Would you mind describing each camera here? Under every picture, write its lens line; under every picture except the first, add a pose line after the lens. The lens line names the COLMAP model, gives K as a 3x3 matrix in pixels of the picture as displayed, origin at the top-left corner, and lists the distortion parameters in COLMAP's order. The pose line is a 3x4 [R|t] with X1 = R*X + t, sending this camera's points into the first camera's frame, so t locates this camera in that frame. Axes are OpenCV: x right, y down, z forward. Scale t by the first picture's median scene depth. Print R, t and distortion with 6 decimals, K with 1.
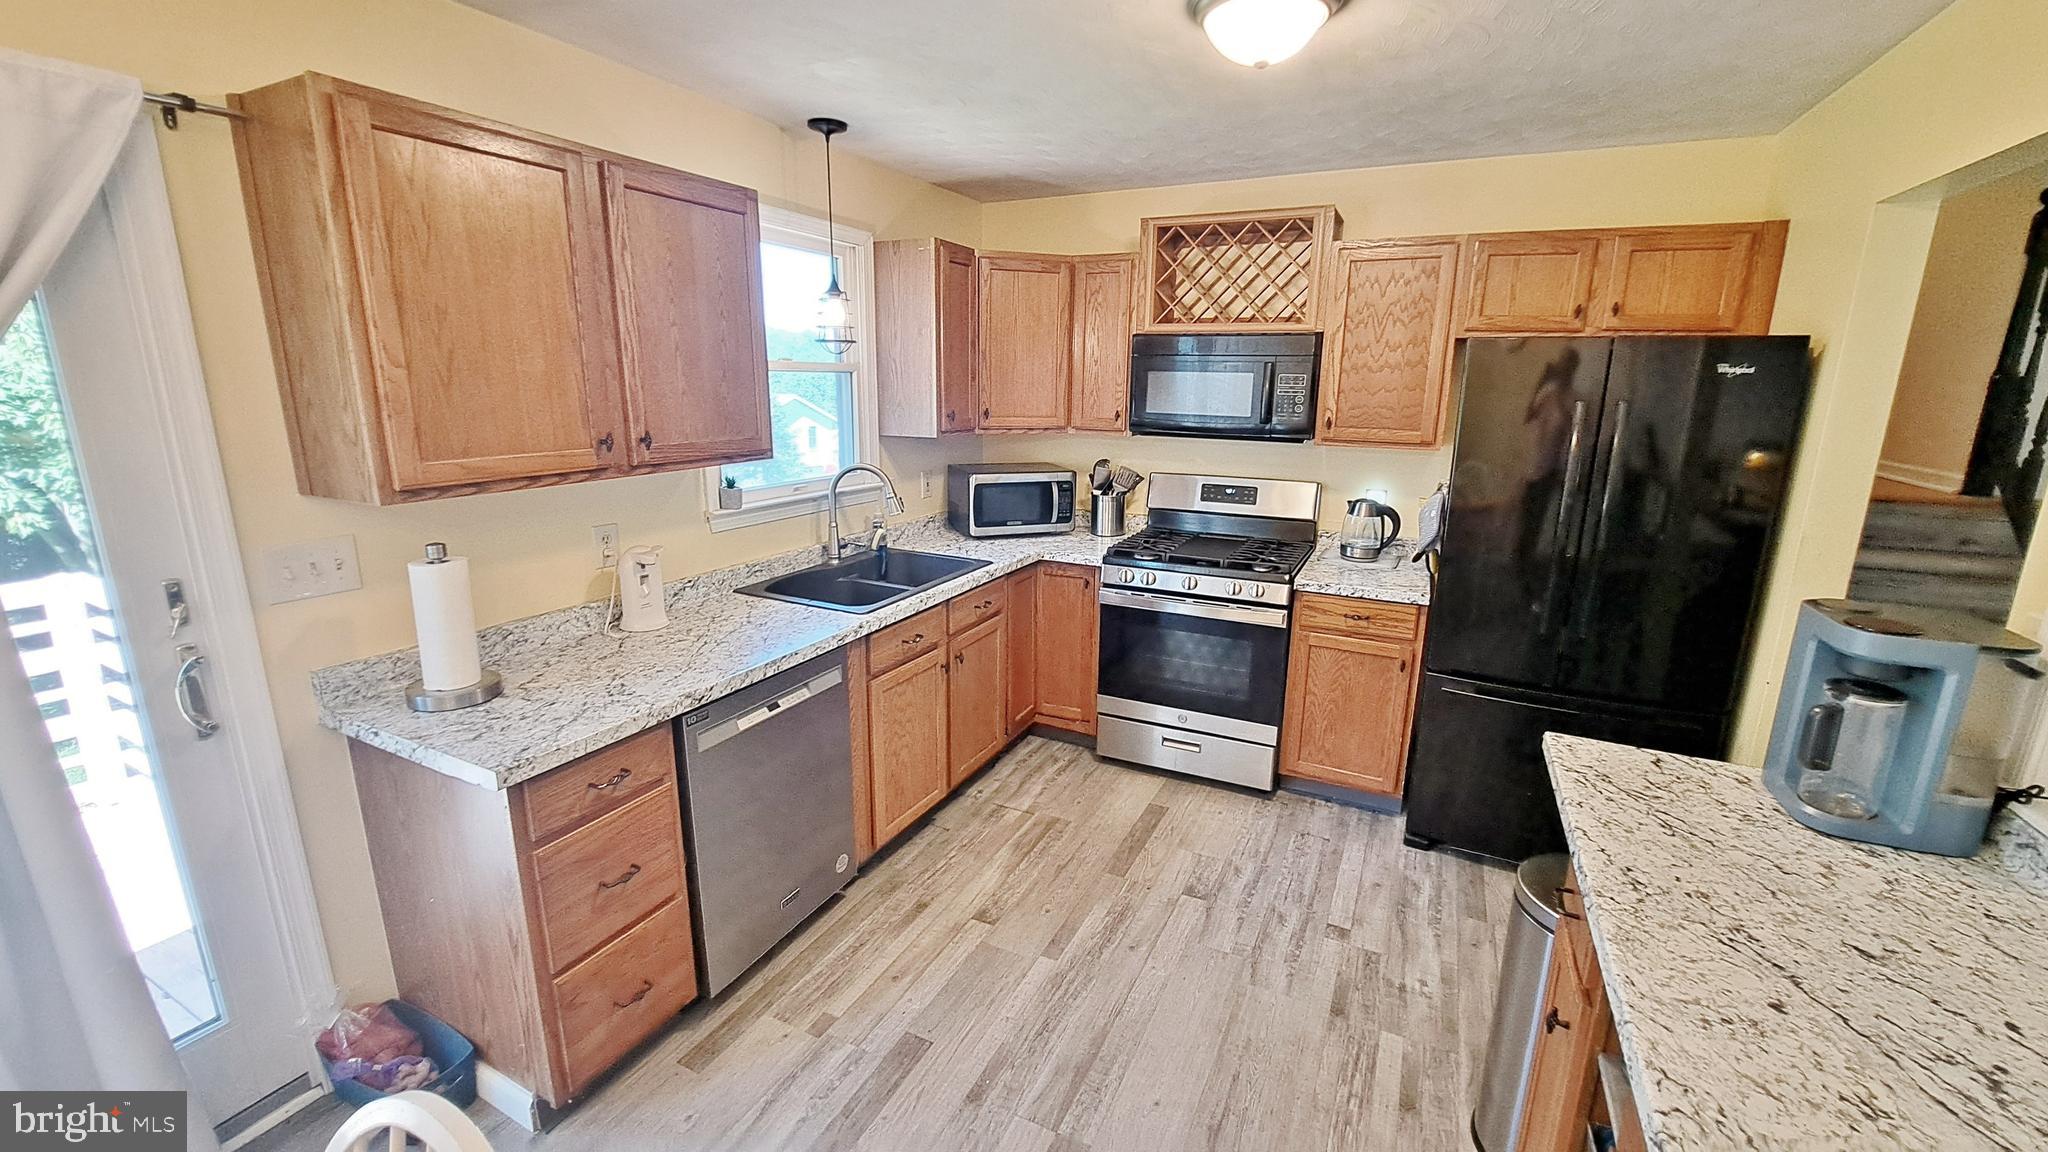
lens RADIAL K [[820.3, 0, 1036.1], [0, 820.3, 571.1], [0, 0, 1]] dist [-0.015117, 0.000056]
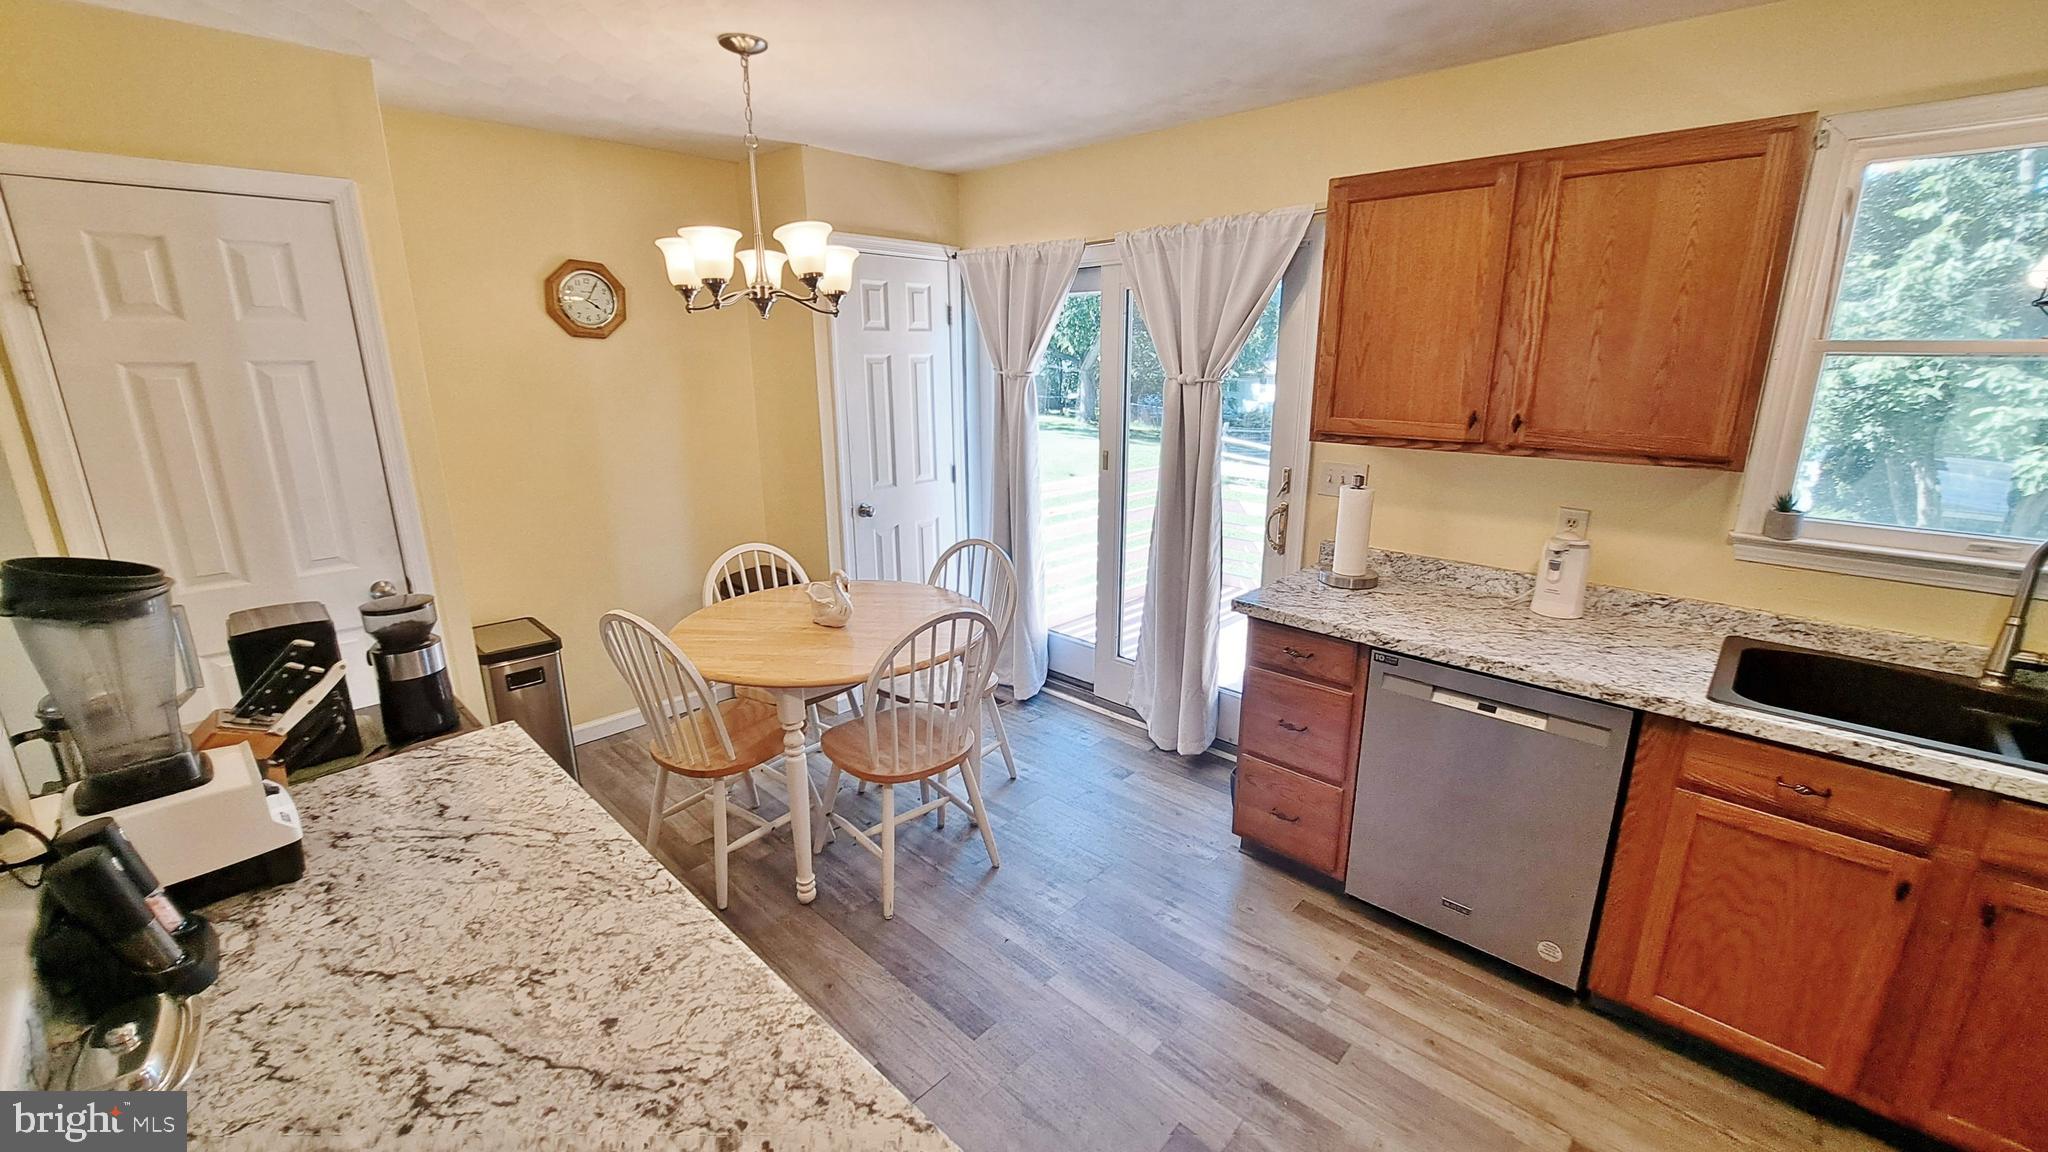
lens RADIAL K [[816.1, 0, 1034.7], [0, 816.1, 574.2], [0, 0, 1]] dist [-0.016441, -0.000332]
pose [[-0.299298, 0.235874, -0.924545, 0.669971], [-0.220794, 0.925543, 0.307605, -0.152936], [0.928262, 0.296200, -0.224934, 0.669171]]
